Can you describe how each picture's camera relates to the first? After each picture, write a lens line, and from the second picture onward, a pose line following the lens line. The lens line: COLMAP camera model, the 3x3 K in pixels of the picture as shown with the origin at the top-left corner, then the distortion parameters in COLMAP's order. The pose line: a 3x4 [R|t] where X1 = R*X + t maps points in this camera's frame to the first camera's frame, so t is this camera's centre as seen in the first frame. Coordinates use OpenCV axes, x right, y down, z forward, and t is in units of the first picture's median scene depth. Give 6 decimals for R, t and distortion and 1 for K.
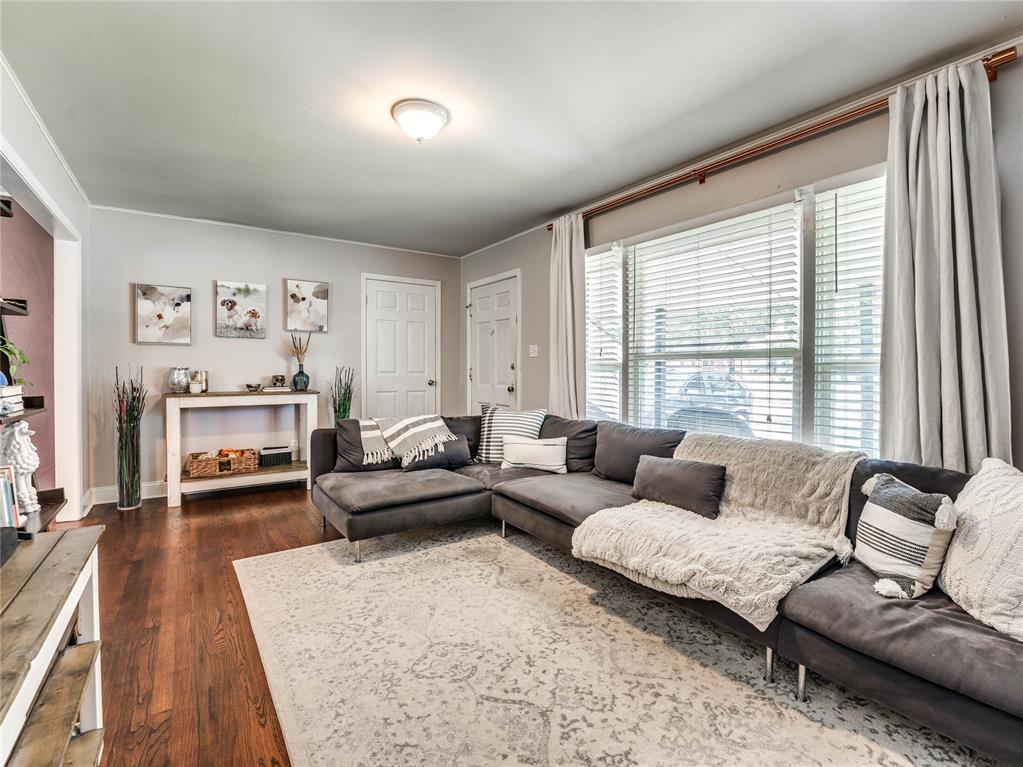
lens RADIAL K [[479.1, 0, 508.1], [0, 479.1, 377.7], [0, 0, 1]] dist [-0.023229, -0.000369]
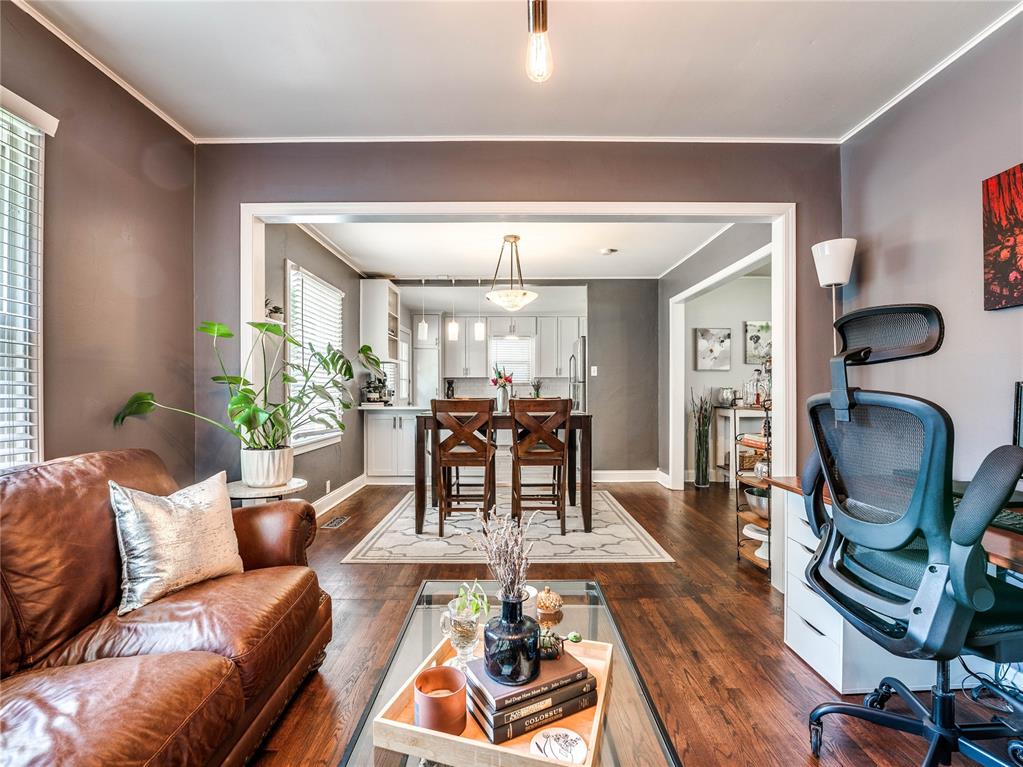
lens RADIAL K [[488.4, 0, 509.9], [0, 488.4, 392.8], [0, 0, 1]] dist [-0.028729, -0.000125]
pose [[0.835017, -0.005436, -0.550198, -0.422358], [-0.003495, 0.999879, -0.015182, 0.015431], [0.550213, 0.014600, 0.834896, -0.473016]]
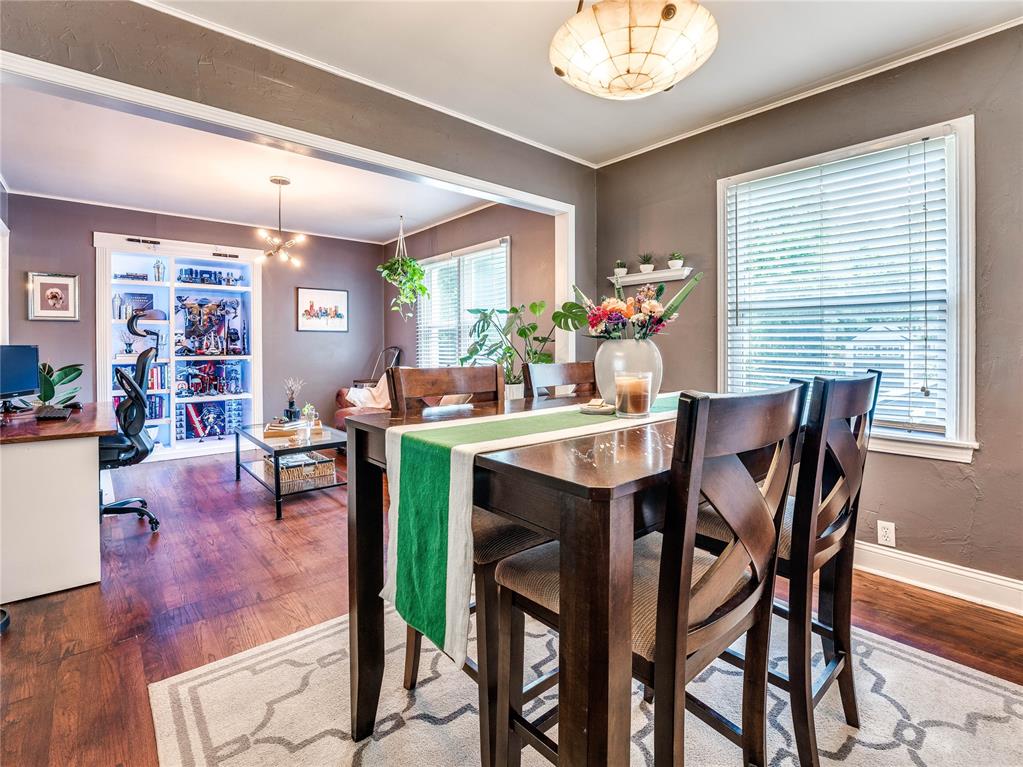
lens RADIAL K [[494.5, 0, 504.2], [0, 494.5, 351.2], [0, 0, 1]] dist [-0.032660, -0.000342]
pose [[-0.994774, -0.003321, -0.102051, -0.859505], [-0.006642, 0.999459, 0.032221, -0.011646], [0.101889, 0.032731, -0.994257, 0.685598]]
